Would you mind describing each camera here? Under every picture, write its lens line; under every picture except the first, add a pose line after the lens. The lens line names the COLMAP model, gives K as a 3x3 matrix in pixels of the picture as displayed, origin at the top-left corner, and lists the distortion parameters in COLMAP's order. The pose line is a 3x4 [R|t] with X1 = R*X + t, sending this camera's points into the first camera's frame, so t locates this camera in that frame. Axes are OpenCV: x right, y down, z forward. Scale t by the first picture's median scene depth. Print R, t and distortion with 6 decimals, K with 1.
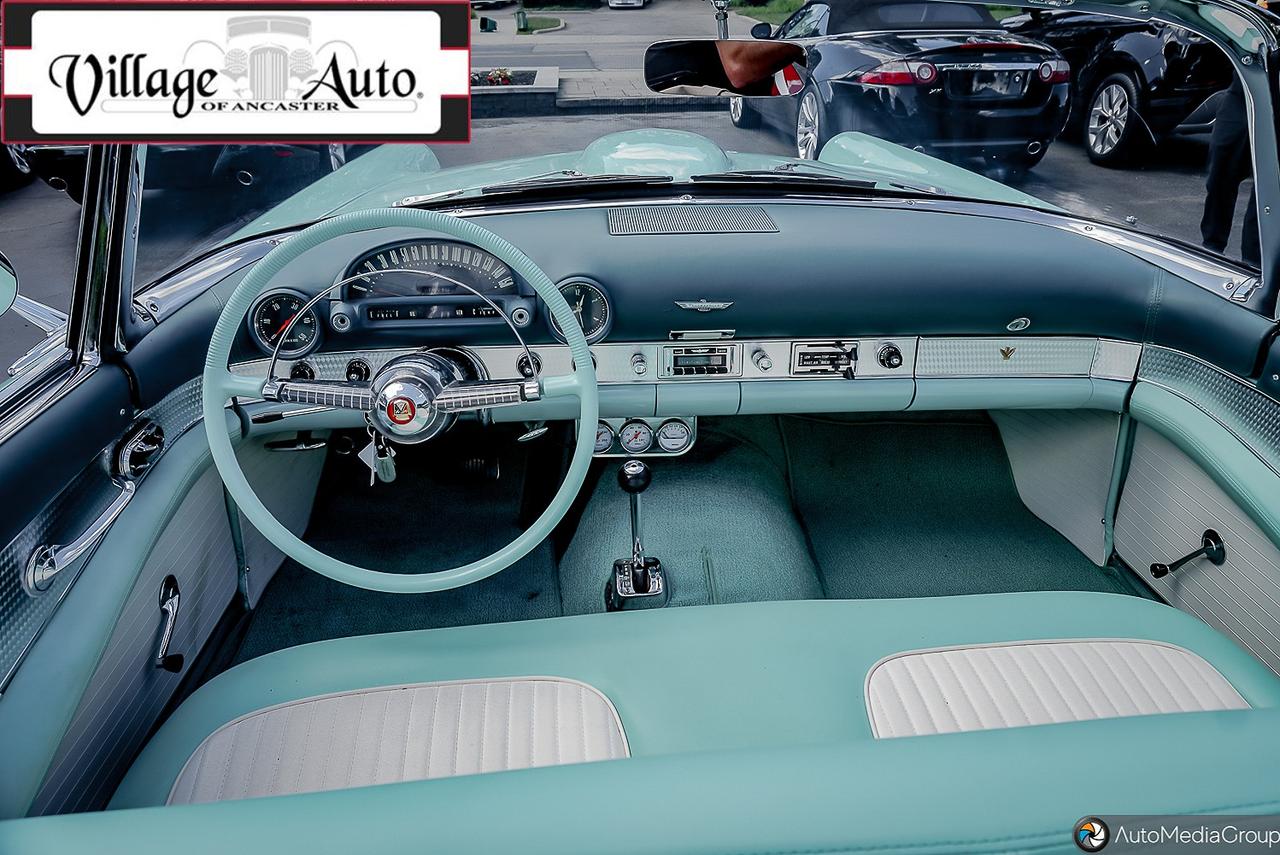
lens RADIAL K [[880.9, 0, 645.9], [0, 880.9, 422.8], [0, 0, 1]] dist [-0.044937, 0.023194]
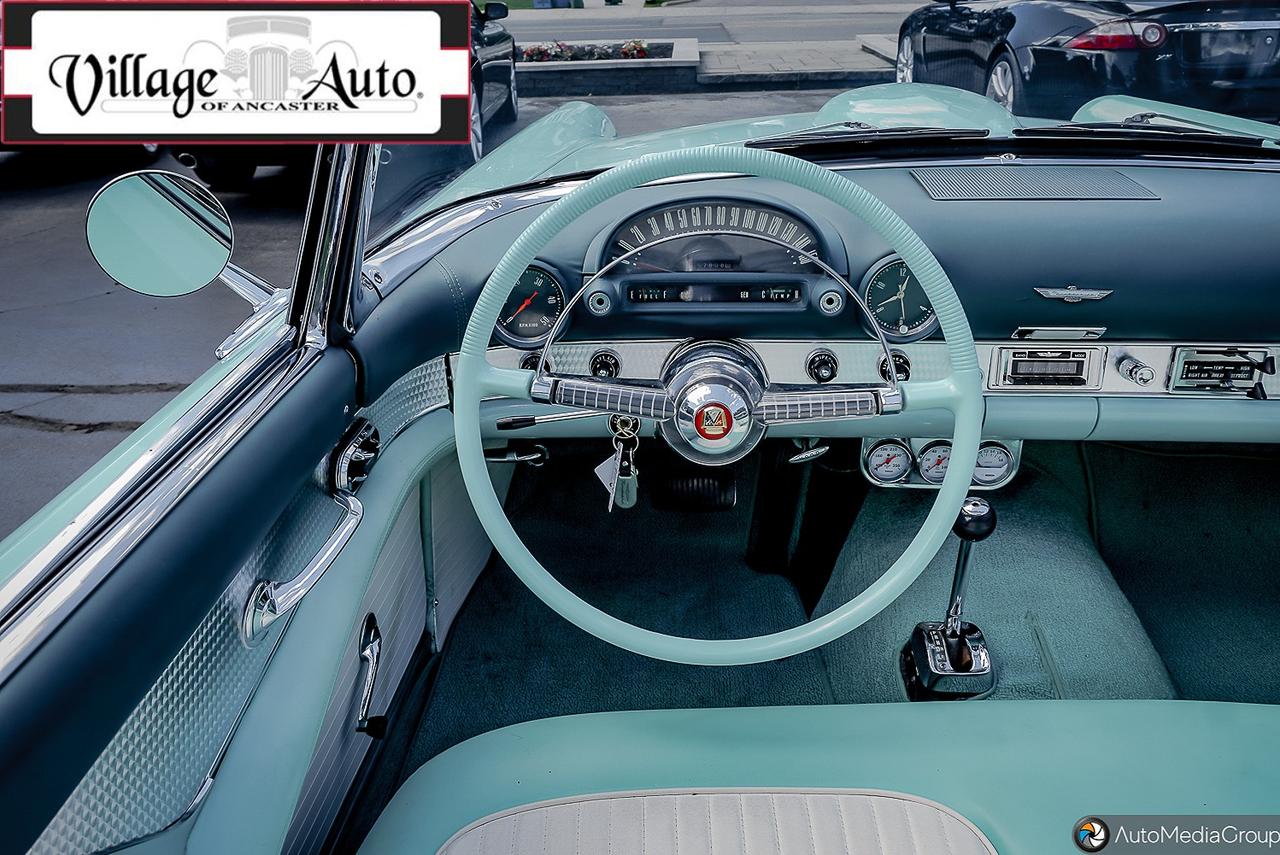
lens RADIAL K [[956.6, 0, 634.5], [0, 956.6, 431.3], [0, 0, 1]] dist [-0.045341, 0.038270]
pose [[0.991400, 0.038751, -0.125000, -0.185689], [-0.038974, 0.999240, 0.000655, -0.002540], [0.124931, 0.004222, 0.992156, 0.145588]]
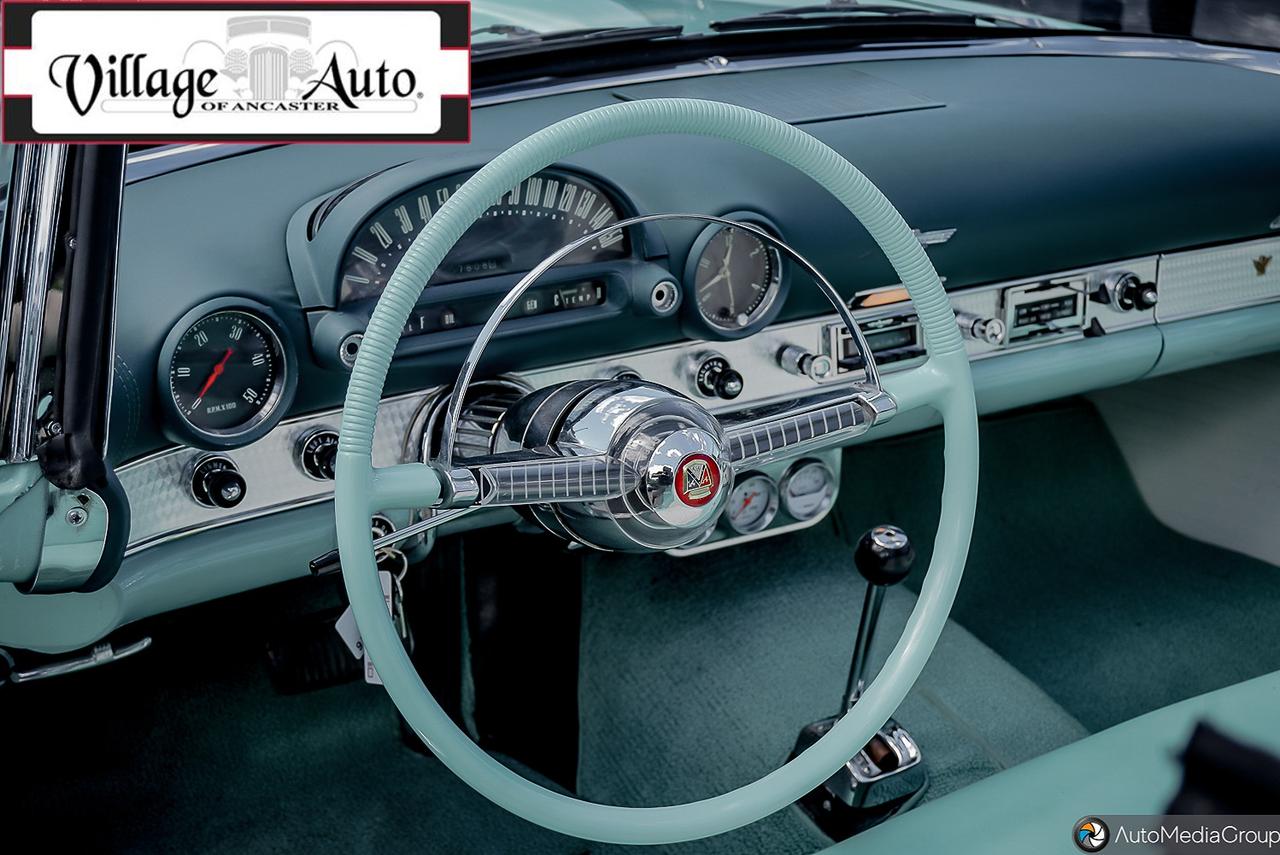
lens RADIAL K [[1779.3, 0, 631.9], [0, 1779.3, 433.4], [0, 0, 1]] dist [0.009879, 0.000000]
pose [[0.884667, -0.157759, 0.438720, -0.585772], [0.181481, 0.983317, -0.012362, -0.027276], [-0.429451, 0.090555, 0.898539, 0.050892]]
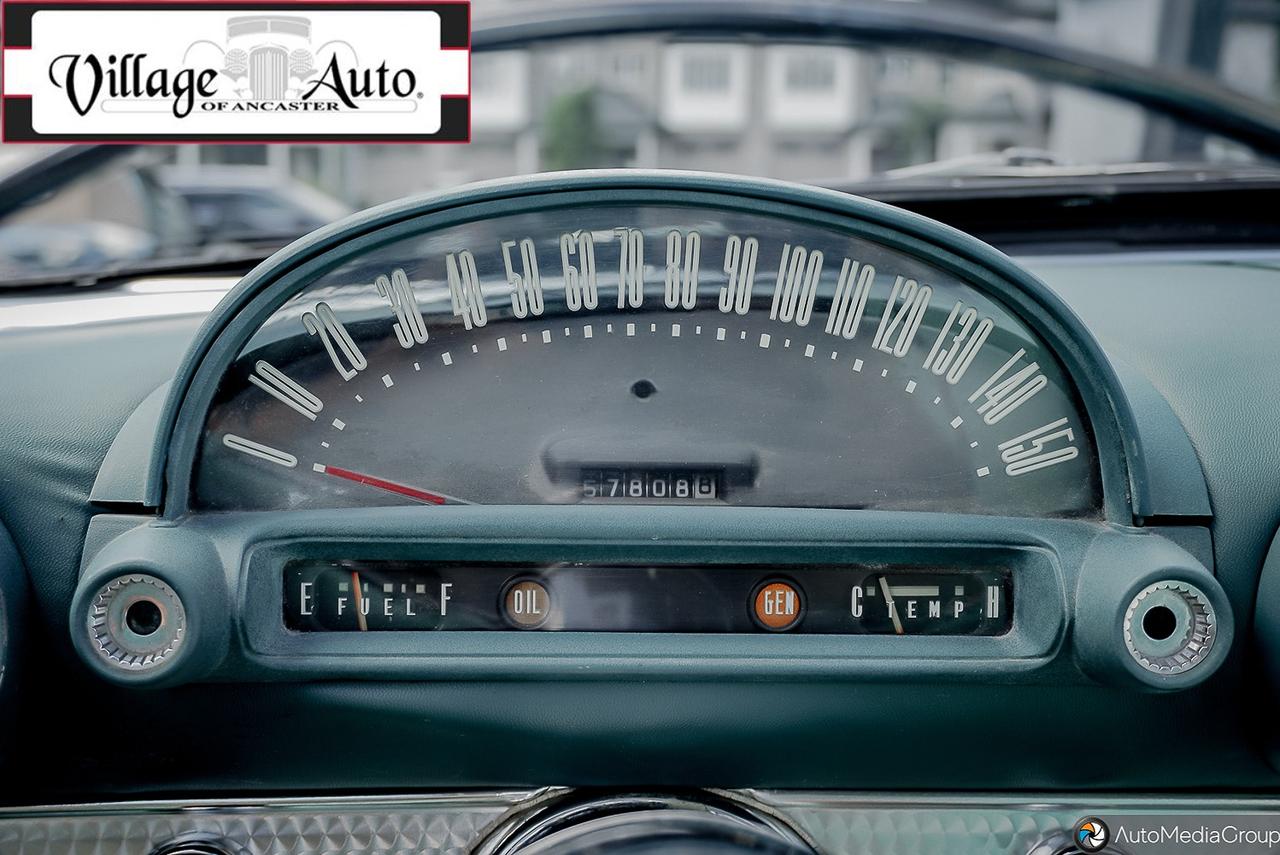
lens RADIAL K [[1577.8, 0, 639.5], [0, 1577.8, 429.8], [0, 0, 1]] dist [0.002153, 0.000000]
pose [[0.999468, 0.021952, -0.024117, -0.219362], [-0.028496, 0.947479, -0.318547, -0.050212], [0.015857, 0.319064, 0.947600, 0.630741]]
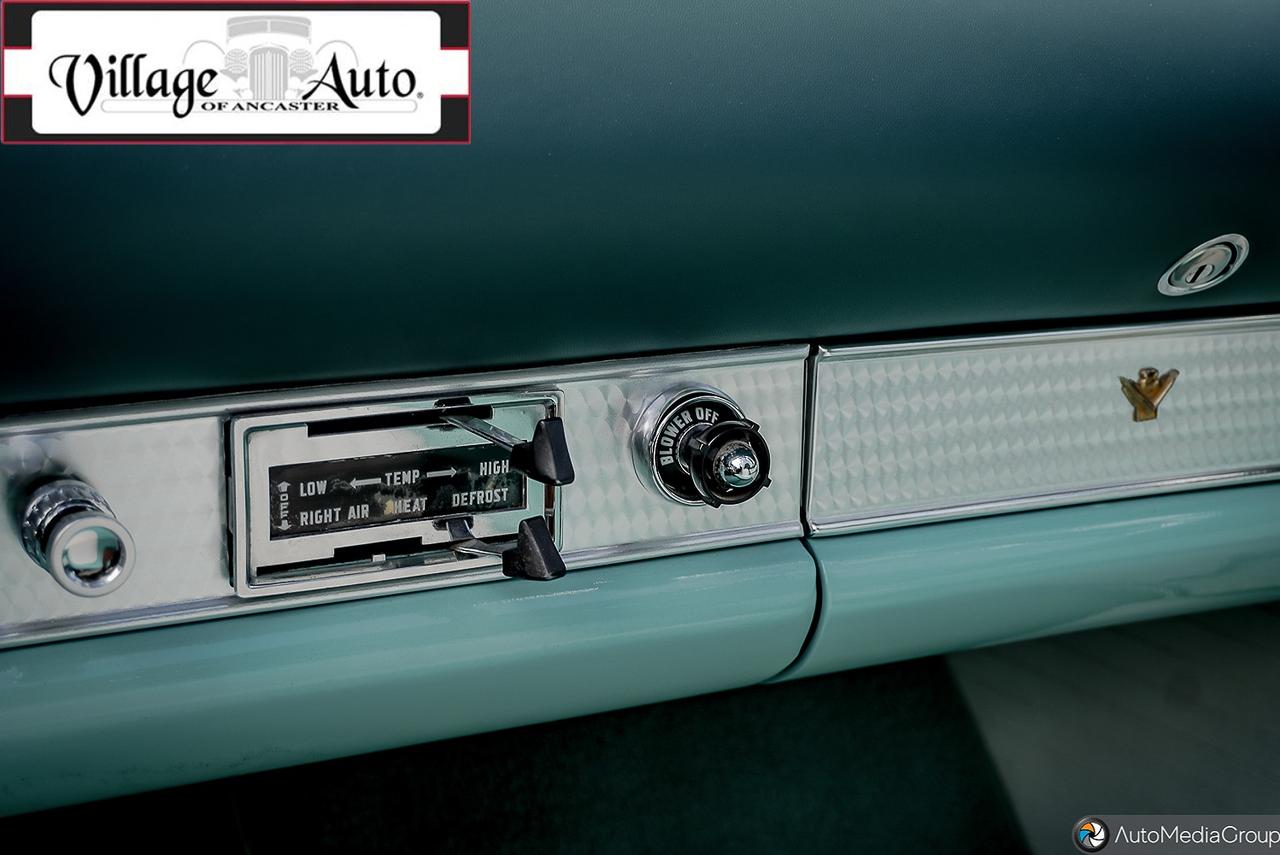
lens RADIAL K [[1907.3, 0, 644.7], [0, 1907.3, 428.5], [0, 0, 1]] dist [-0.008981, 0.000000]
pose [[0.925332, -0.078650, 0.370911, 0.096324], [0.115460, 0.990239, -0.078068, -0.046393], [-0.361151, 0.115065, 0.925381, 0.584087]]
